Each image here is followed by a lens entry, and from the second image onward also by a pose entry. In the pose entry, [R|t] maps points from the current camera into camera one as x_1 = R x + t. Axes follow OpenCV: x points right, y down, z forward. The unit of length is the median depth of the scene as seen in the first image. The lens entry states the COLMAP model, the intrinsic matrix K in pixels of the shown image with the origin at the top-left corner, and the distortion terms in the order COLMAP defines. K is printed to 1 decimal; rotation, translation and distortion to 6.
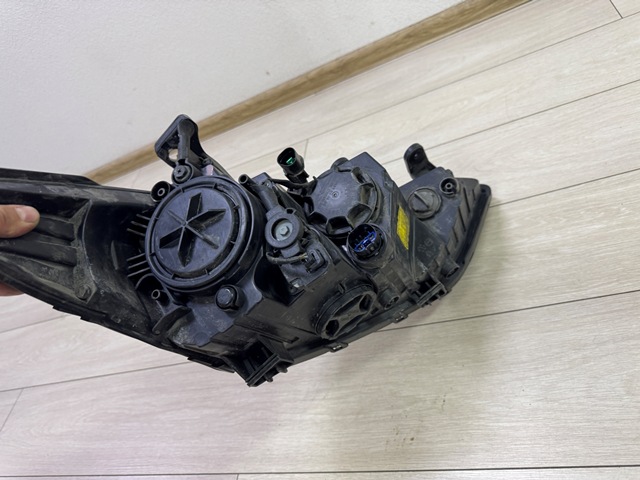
lens RADIAL K [[460.5, 0, 320.0], [0, 460.5, 240.0], [0, 0, 1]] dist [-0.006518, -0.002948]
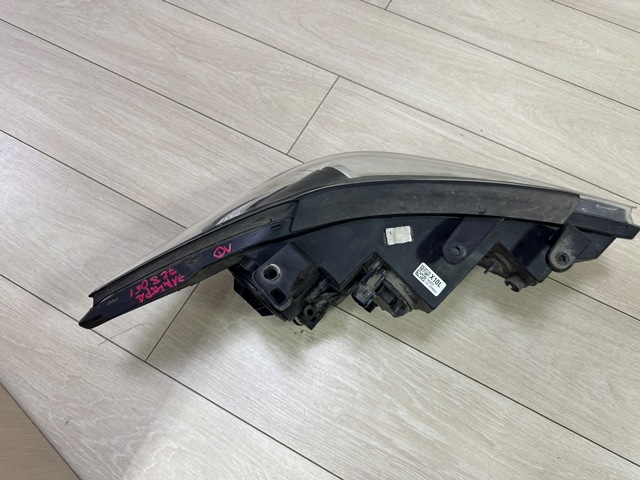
lens RADIAL K [[460.5, 0, 320.0], [0, 460.5, 240.0], [0, 0, 1]] dist [-0.006518, -0.002948]
pose [[0.807769, 0.485200, 0.334799, -0.289281], [-0.581453, 0.749291, 0.316978, 0.024467], [-0.097064, -0.450715, 0.887375, 0.039375]]
